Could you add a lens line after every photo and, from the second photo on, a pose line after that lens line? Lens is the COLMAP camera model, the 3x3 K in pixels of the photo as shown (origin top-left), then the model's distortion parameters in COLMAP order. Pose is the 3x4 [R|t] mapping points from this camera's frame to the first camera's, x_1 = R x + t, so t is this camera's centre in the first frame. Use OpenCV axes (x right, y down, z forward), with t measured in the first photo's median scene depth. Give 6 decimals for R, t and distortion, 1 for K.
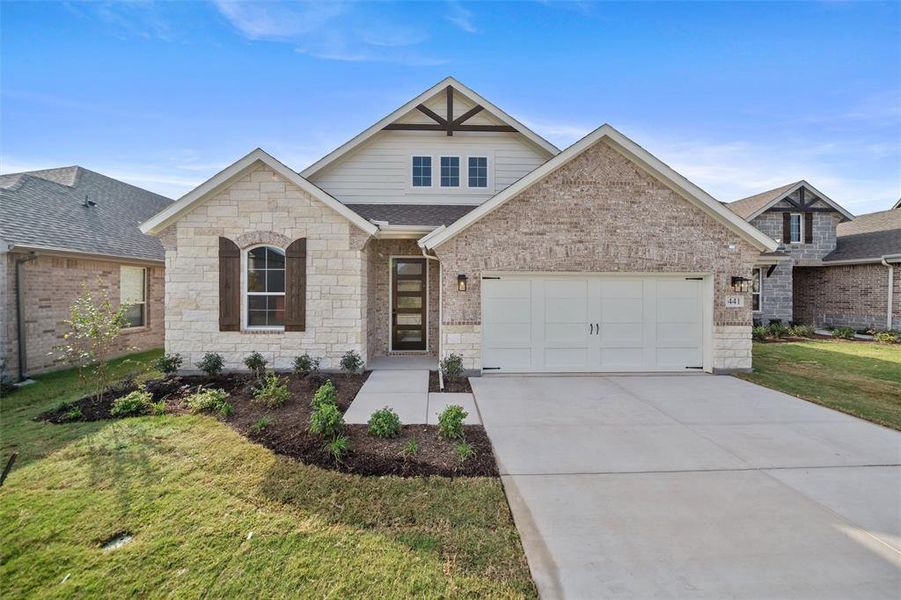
lens RADIAL K [[318.0, 0, 453.8], [0, 318.0, 290.5], [0, 0, 1]] dist [-0.001891, -0.000095]
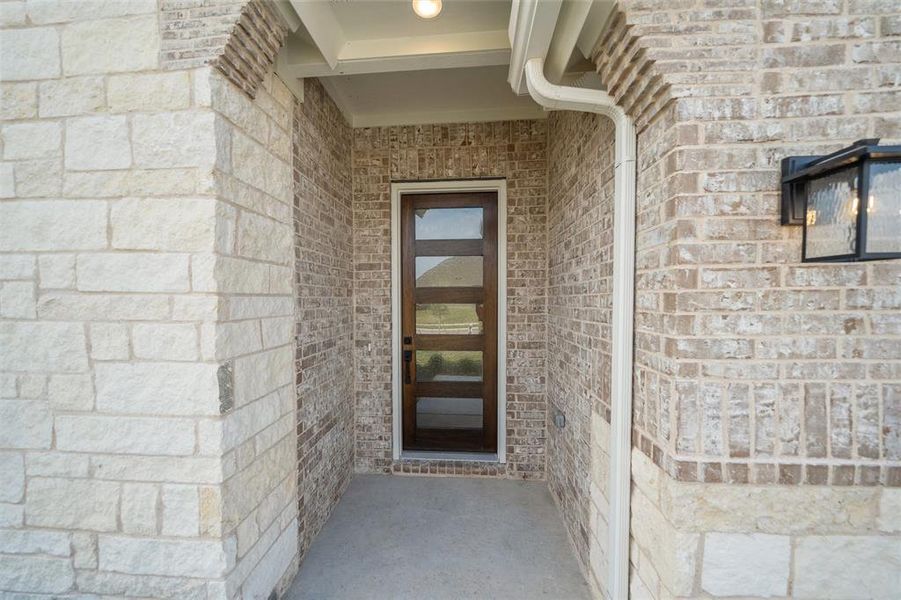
lens RADIAL K [[320.7, 0, 450.8], [0, 320.7, 305.6], [0, 0, 1]] dist [-0.002347, -0.000066]
pose [[0.994805, -0.001707, -0.101782, -0.128516], [0.005026, 0.999463, 0.032368, 0.014289], [0.101672, -0.032711, 0.994280, 0.812156]]
